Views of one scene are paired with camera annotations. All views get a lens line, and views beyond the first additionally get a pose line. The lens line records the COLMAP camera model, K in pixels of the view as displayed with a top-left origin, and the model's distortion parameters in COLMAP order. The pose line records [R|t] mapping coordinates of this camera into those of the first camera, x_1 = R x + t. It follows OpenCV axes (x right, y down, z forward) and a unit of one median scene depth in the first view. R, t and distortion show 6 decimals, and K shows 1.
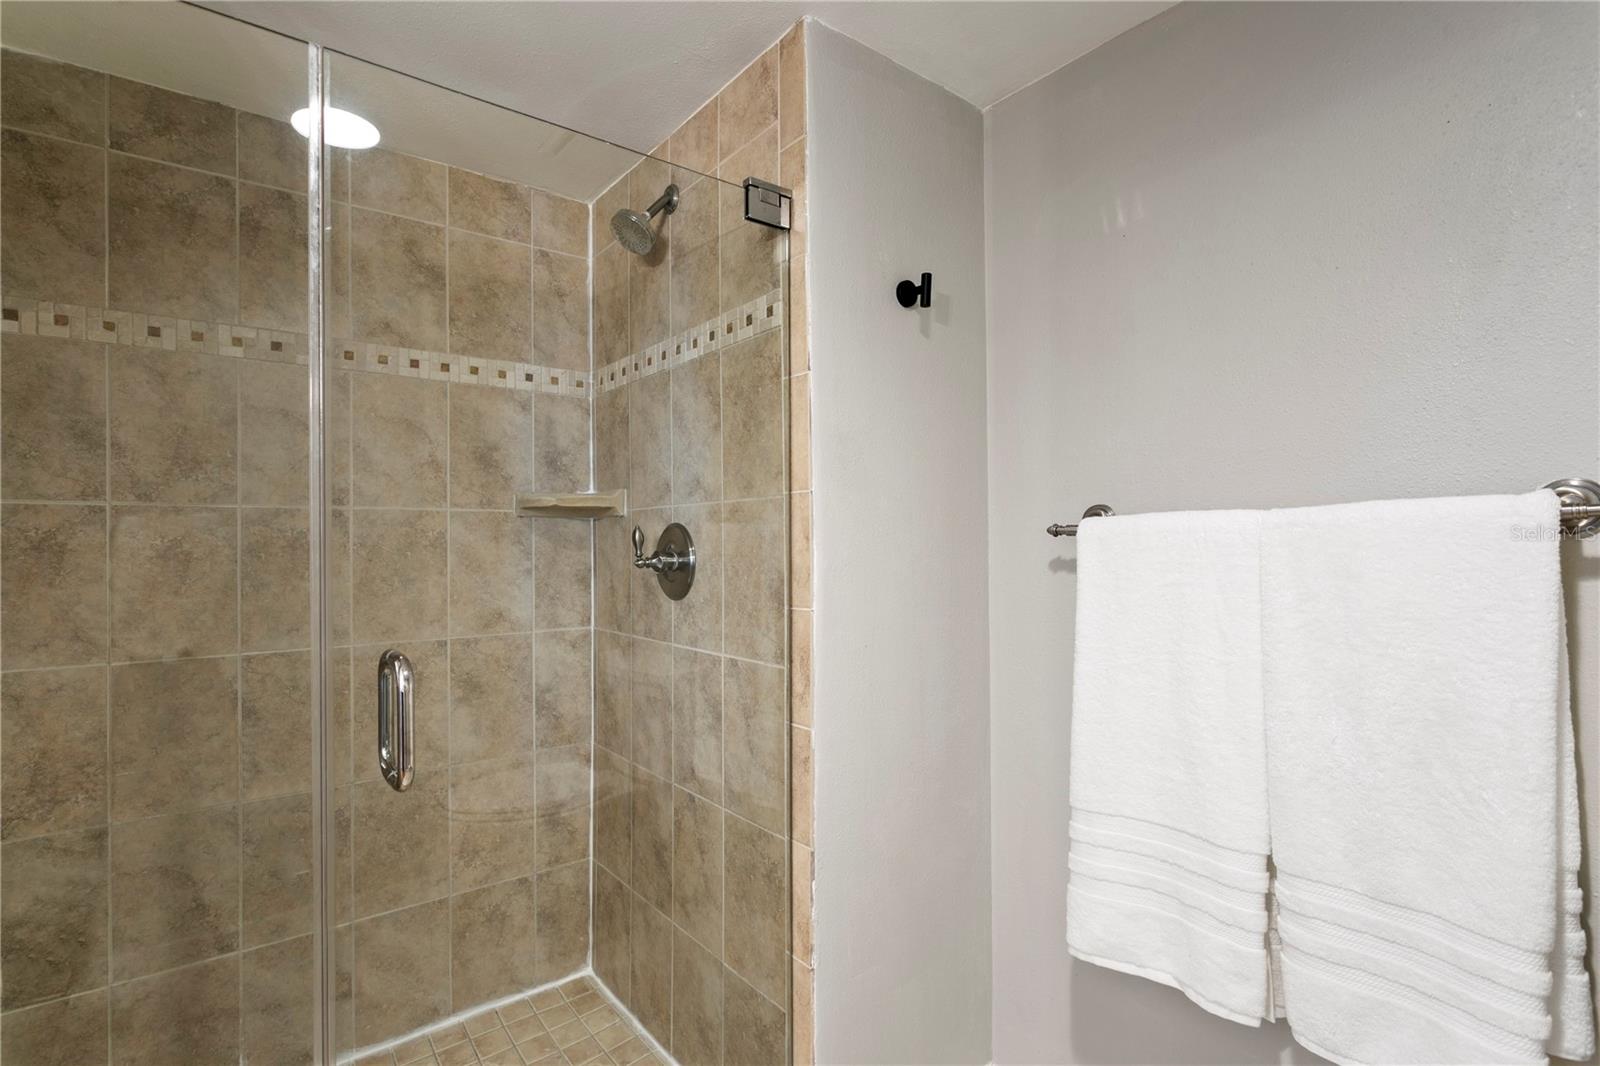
lens RADIAL K [[752.9, 0, 794.8], [0, 752.9, 541.7], [0, 0, 1]] dist [0.003238, 0.000182]
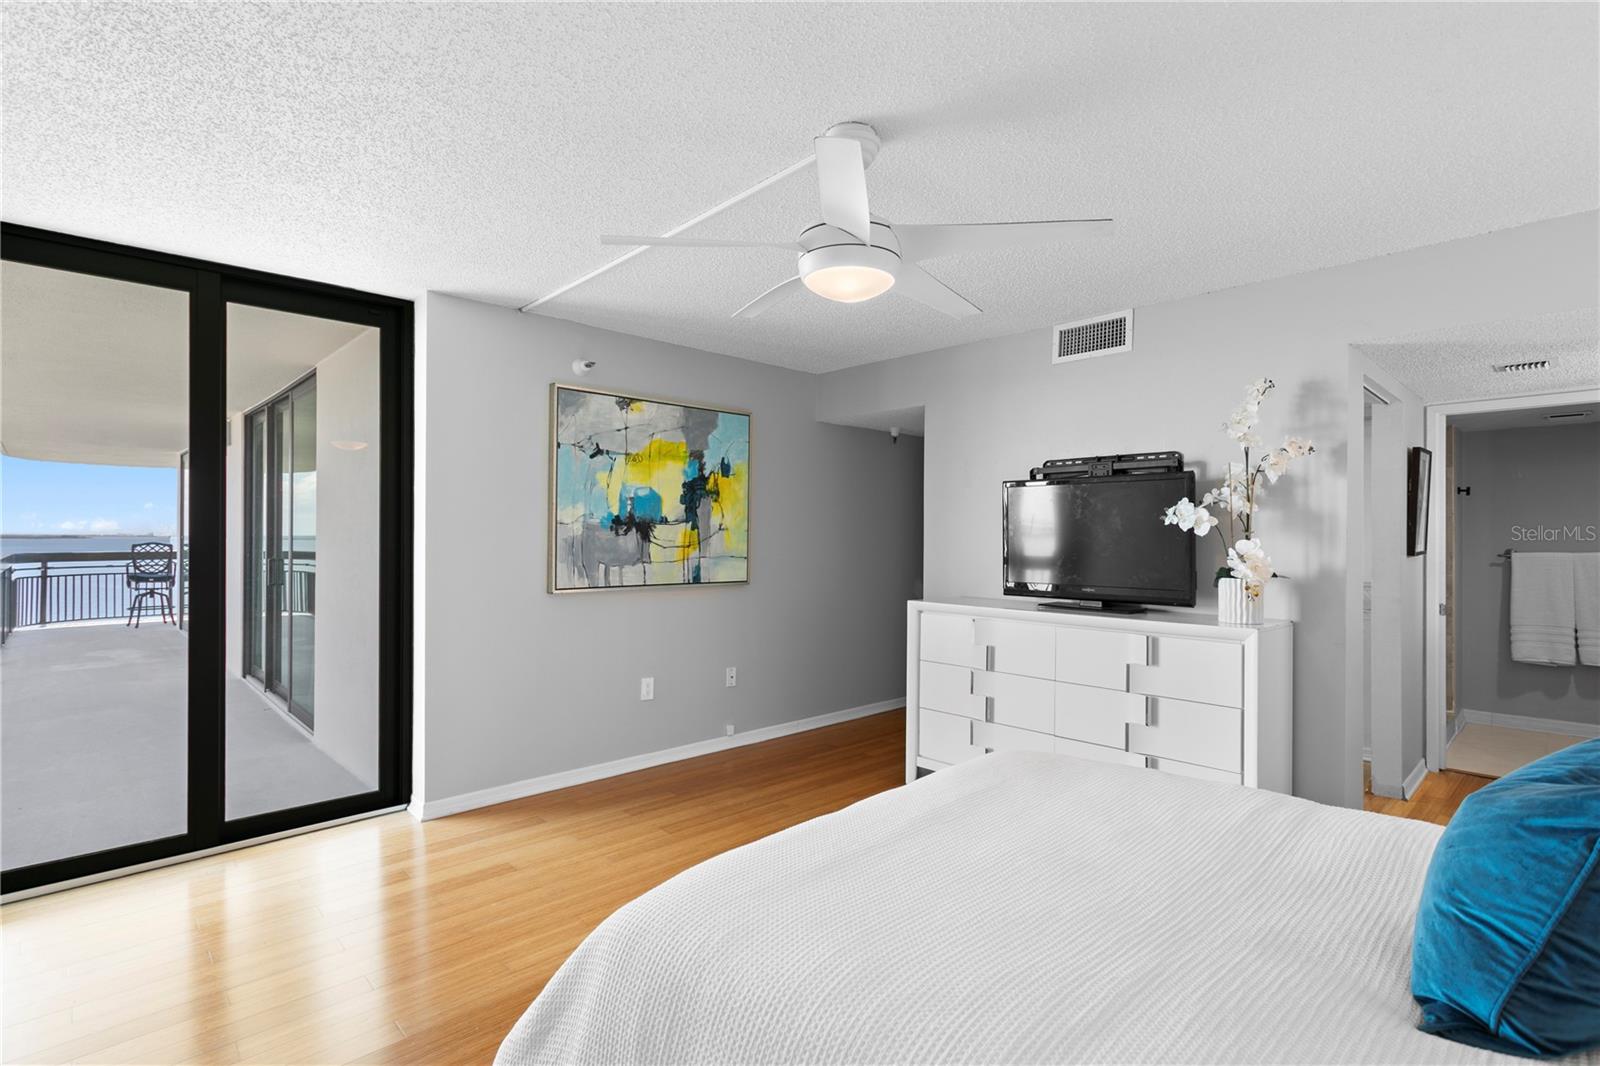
lens RADIAL K [[752.9, 0, 774.1], [0, 752.9, 537.7], [0, 0, 1]] dist [0.003238, 0.000182]
pose [[0.995798, 0.014299, 0.090453, -4.592159], [-0.014605, 0.999890, 0.002726, -0.074860], [-0.090404, -0.004036, 0.995897, -3.096899]]
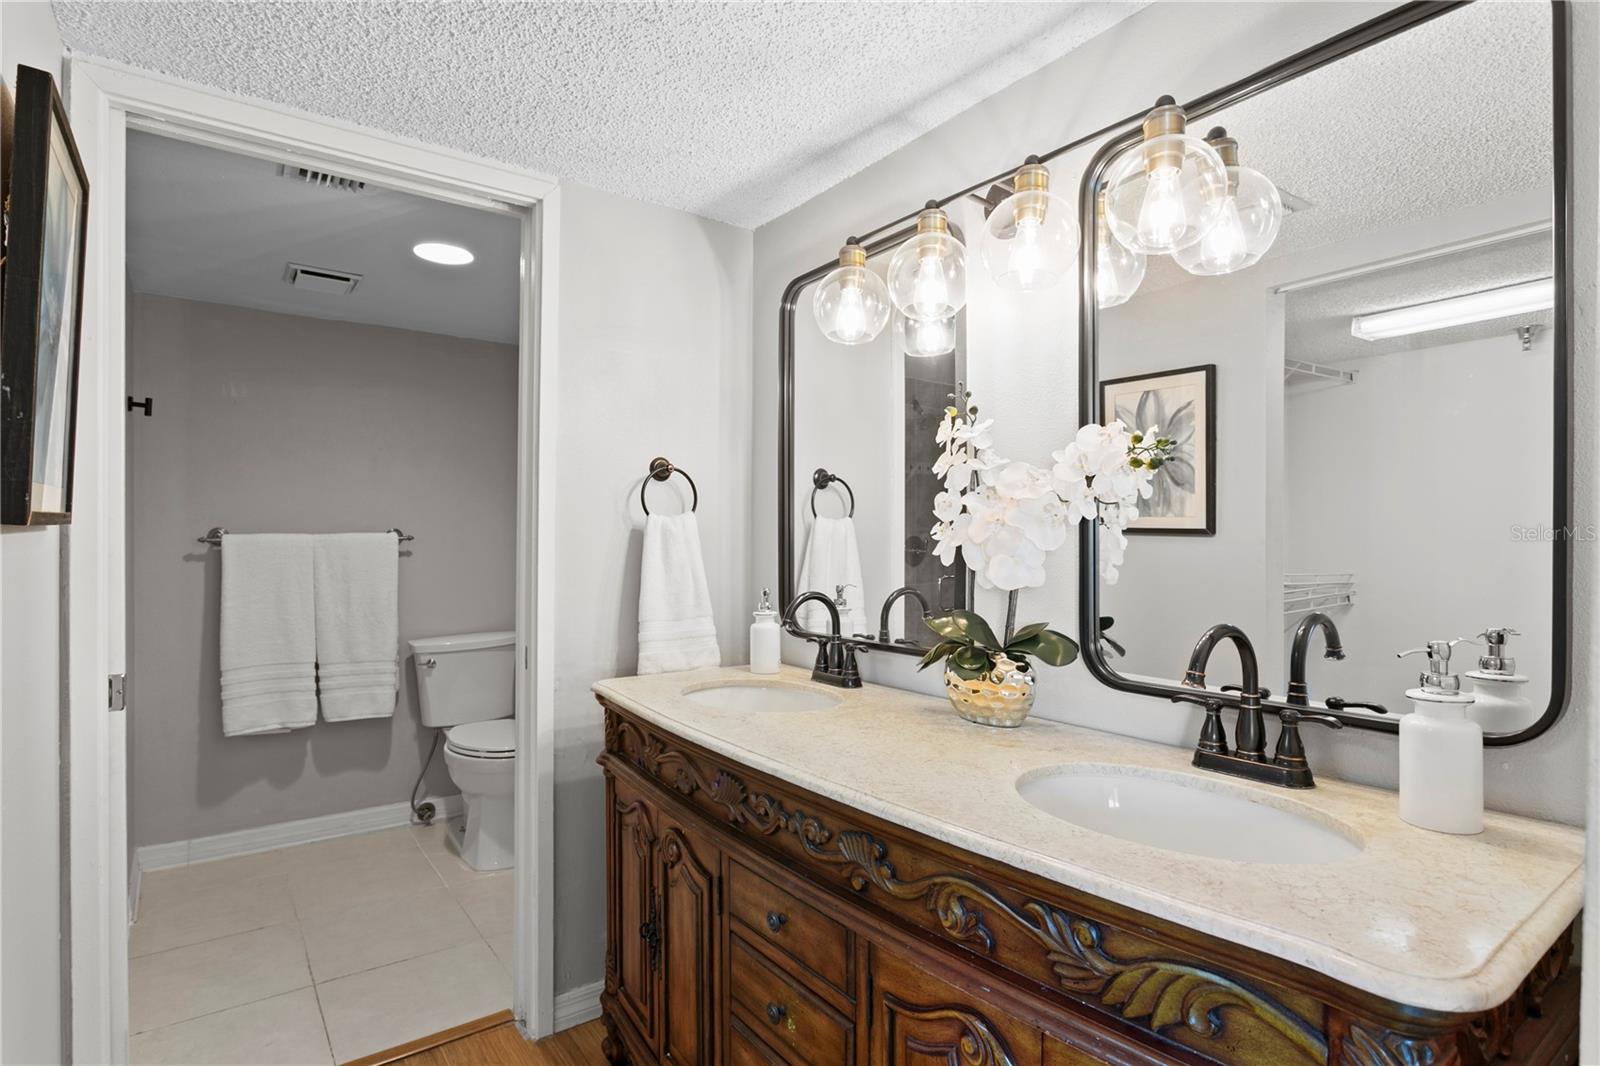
lens RADIAL K [[813.7, 0, 793.0], [0, 813.7, 544.2], [0, 0, 1]] dist [-0.005220, -0.000595]
pose [[0.027690, 0.007607, 0.999588, -2.210661], [-0.009564, 0.999927, -0.007345, -0.001684], [-0.999571, -0.009357, 0.027761, -0.776454]]
